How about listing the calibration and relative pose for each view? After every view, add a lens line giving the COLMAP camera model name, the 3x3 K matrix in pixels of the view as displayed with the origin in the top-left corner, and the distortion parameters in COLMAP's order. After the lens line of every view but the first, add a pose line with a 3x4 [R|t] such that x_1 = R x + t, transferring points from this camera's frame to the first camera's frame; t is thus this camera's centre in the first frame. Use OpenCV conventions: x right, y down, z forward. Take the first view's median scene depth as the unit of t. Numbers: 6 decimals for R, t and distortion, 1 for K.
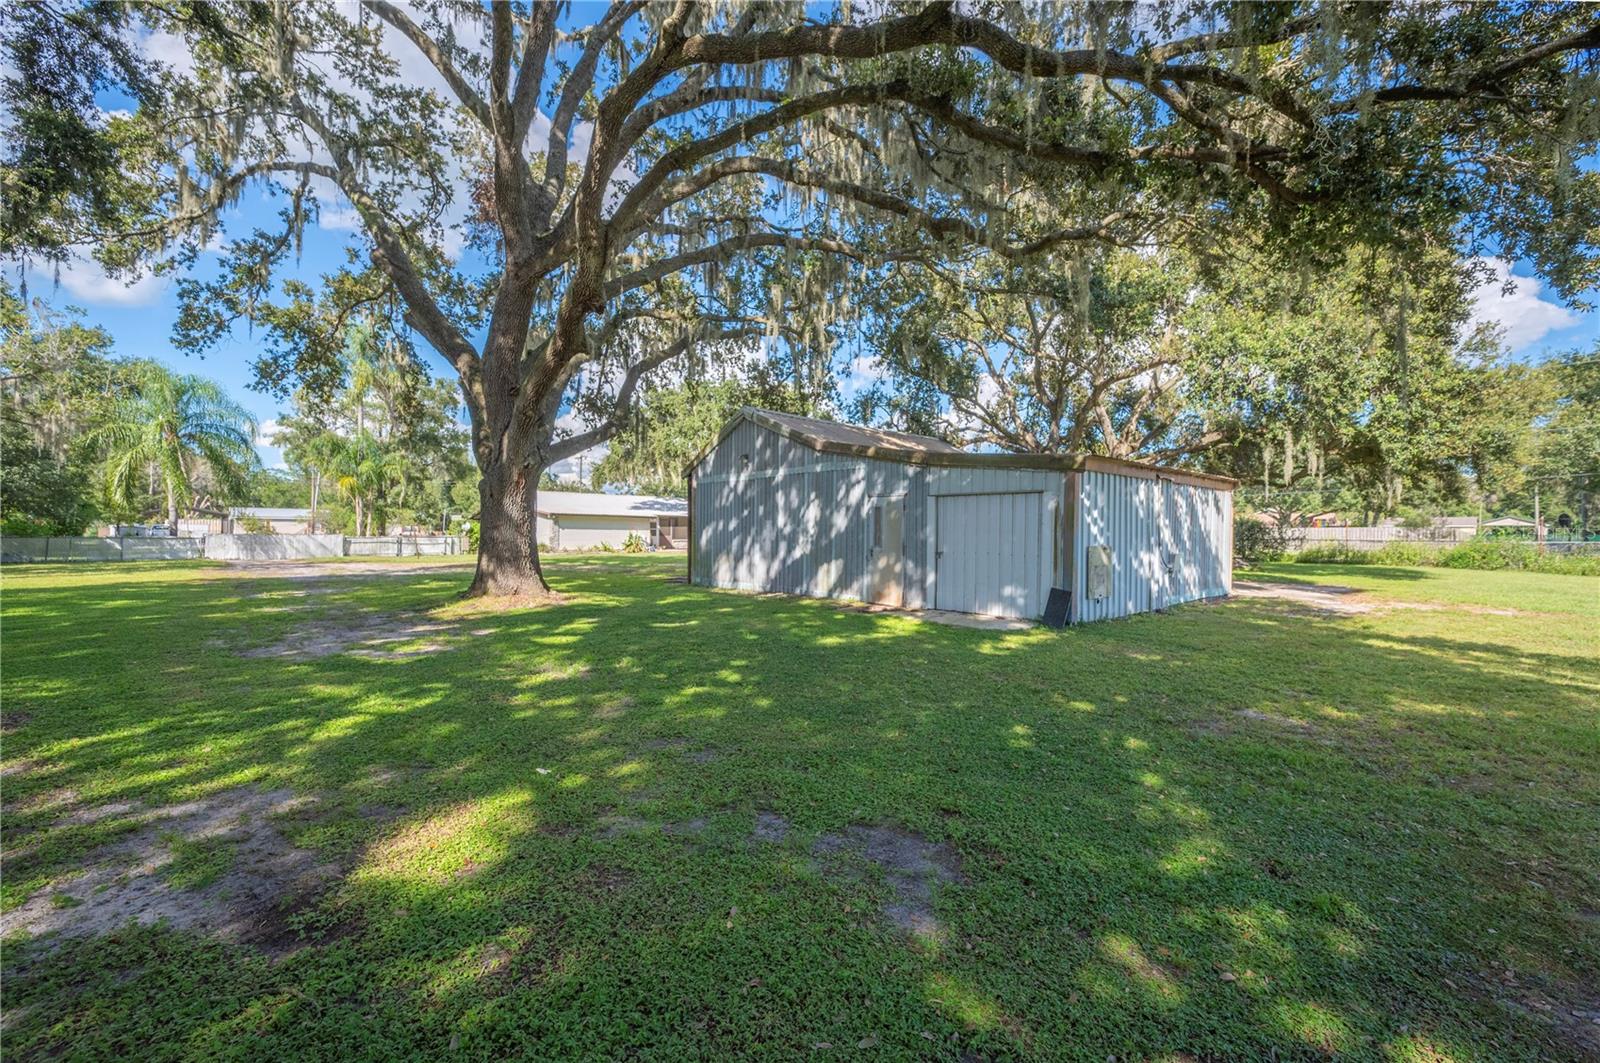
lens RADIAL K [[628.3, 0, 798.3], [0, 628.3, 535.3], [0, 0, 1]] dist [-0.001321, -0.000079]
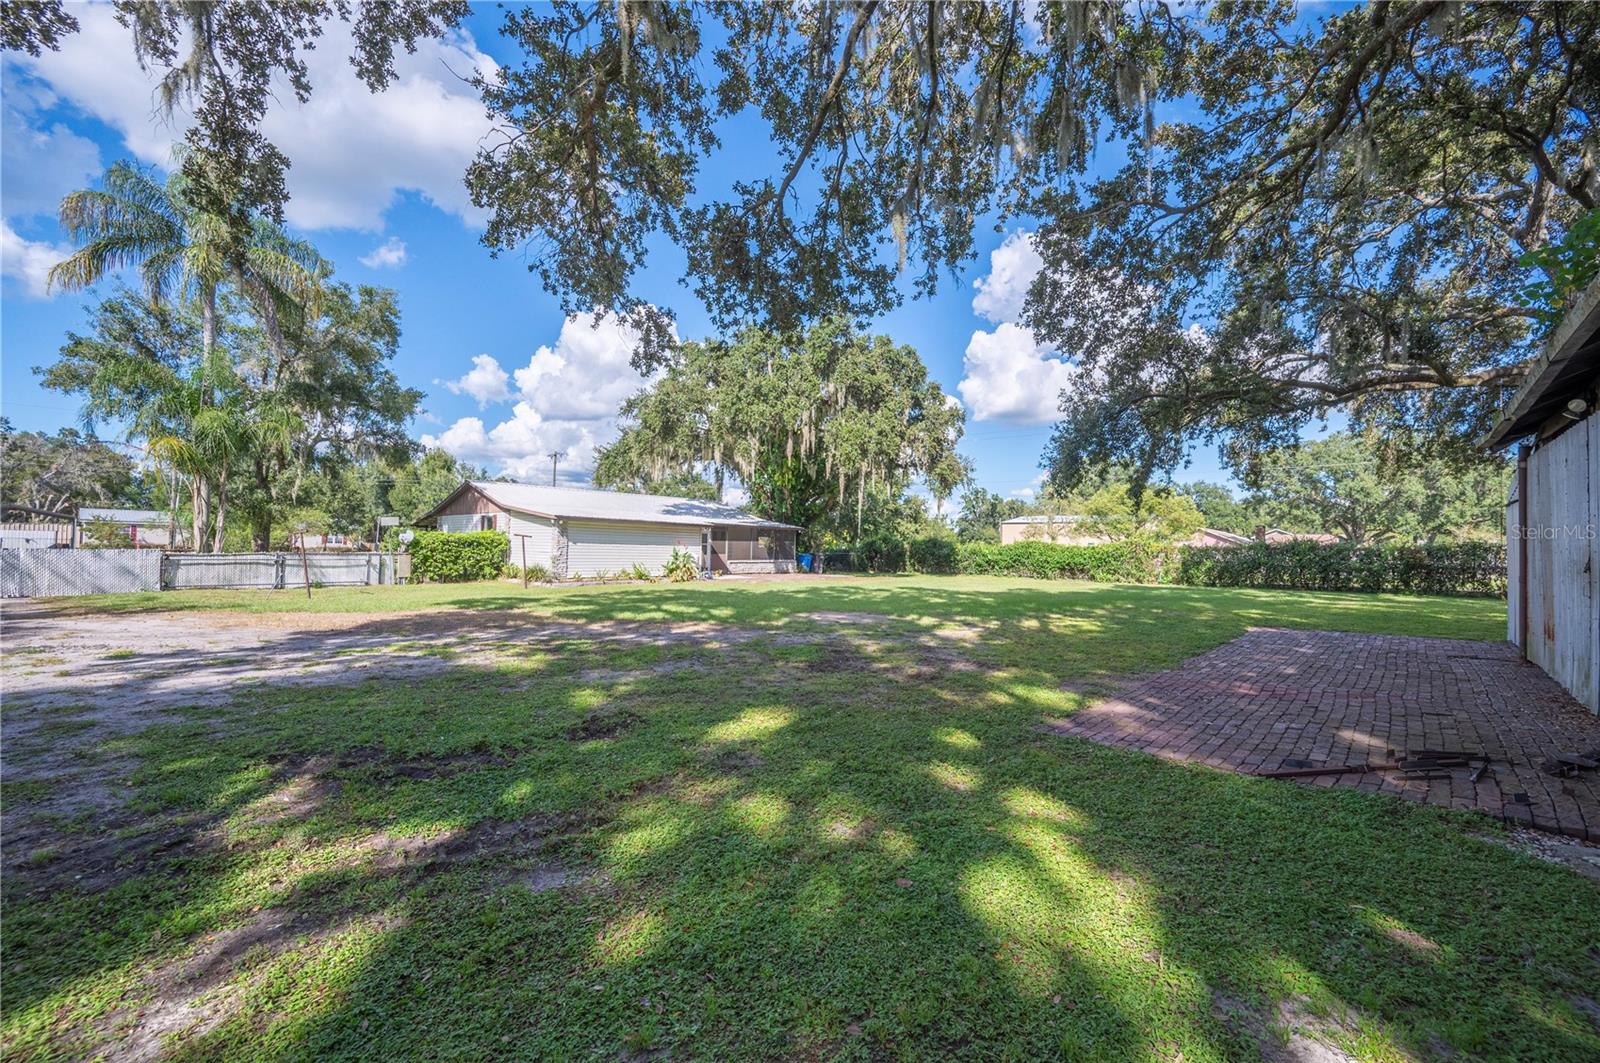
lens RADIAL K [[628.3, 0, 799.7], [0, 628.3, 537.1], [0, 0, 1]] dist [-0.001321, -0.000079]
pose [[0.997184, 0.011838, 0.074048, -0.191824], [-0.010195, 0.999694, -0.022529, -0.003834], [-0.074292, 0.021711, 0.997000, 0.361189]]
